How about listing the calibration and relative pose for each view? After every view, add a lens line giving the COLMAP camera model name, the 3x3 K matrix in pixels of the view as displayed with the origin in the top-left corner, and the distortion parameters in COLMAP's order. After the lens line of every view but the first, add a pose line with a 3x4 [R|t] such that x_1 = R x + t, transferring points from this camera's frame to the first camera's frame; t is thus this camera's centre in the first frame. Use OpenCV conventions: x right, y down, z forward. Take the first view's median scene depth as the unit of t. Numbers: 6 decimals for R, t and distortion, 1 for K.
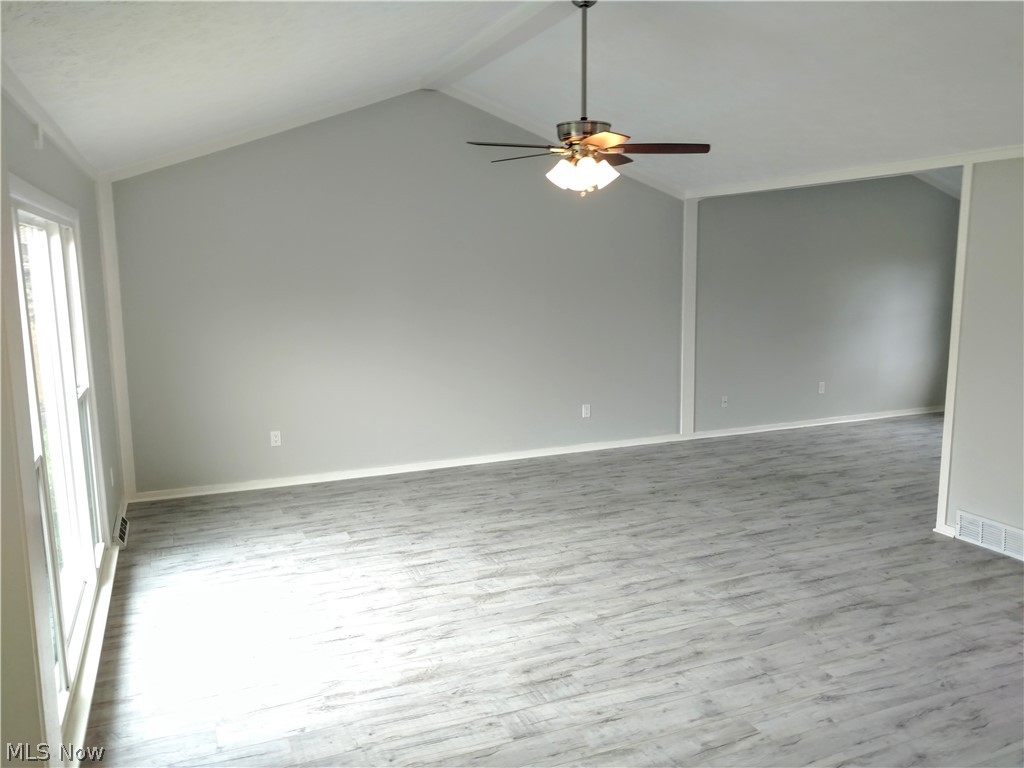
lens RADIAL K [[806.3, 0, 517.5], [0, 806.3, 390.2], [0, 0, 1]] dist [0.014976, -0.012912]
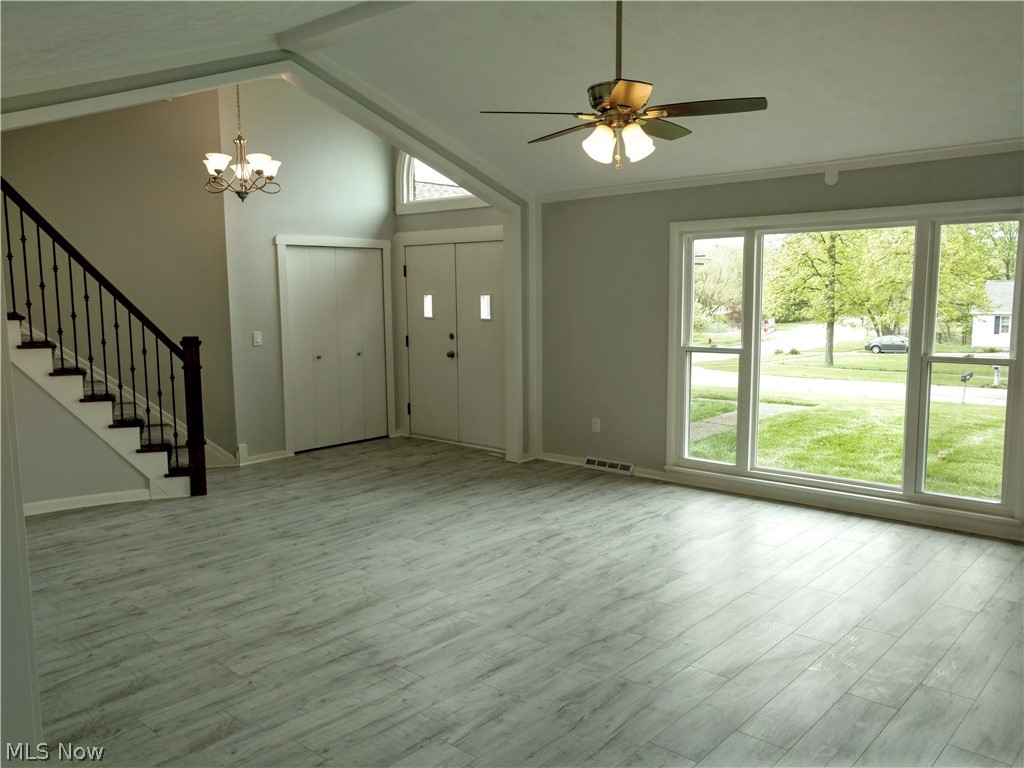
lens RADIAL K [[806.3, 0, 517.5], [0, 806.3, 390.2], [0, 0, 1]] dist [0.014976, -0.012912]
pose [[-0.901705, 0.075634, -0.425685, 0.586682], [-0.045397, 0.962574, 0.267188, -0.246514], [0.429962, 0.260250, -0.864525, 1.830582]]
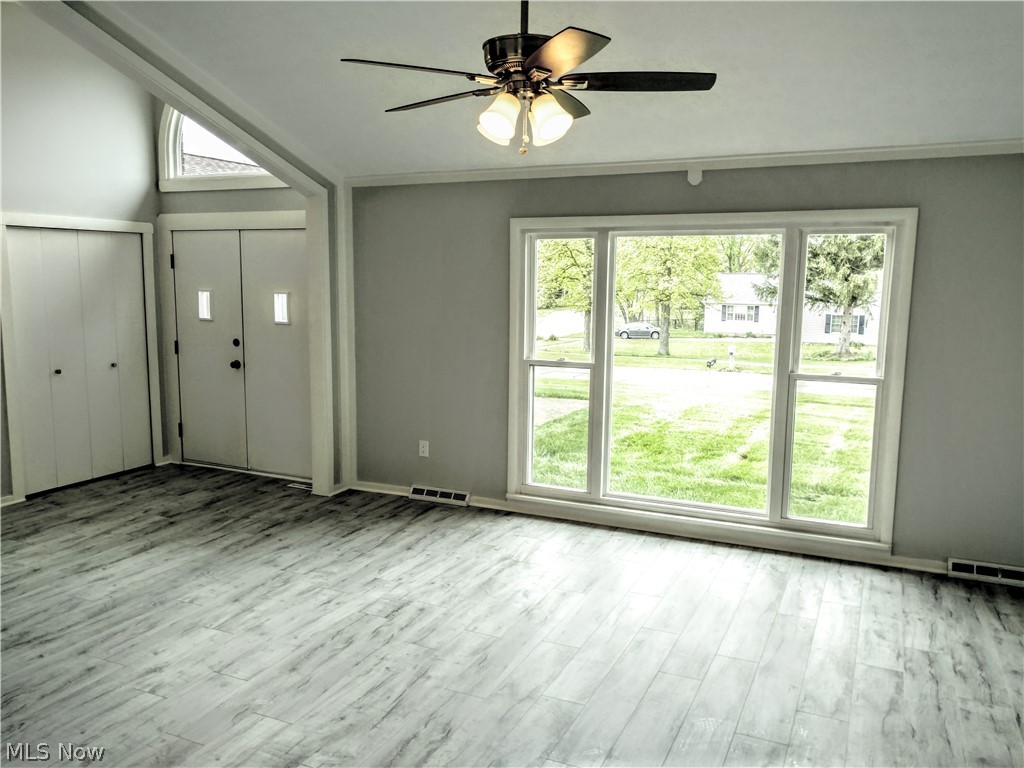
lens RADIAL K [[806.3, 0, 517.5], [0, 806.3, 390.2], [0, 0, 1]] dist [0.014976, -0.012912]
pose [[-0.738994, 0.102543, -0.665862, 0.558955], [-0.104401, 0.958979, 0.263551, -0.236444], [0.665573, 0.264280, -0.697975, 1.560378]]
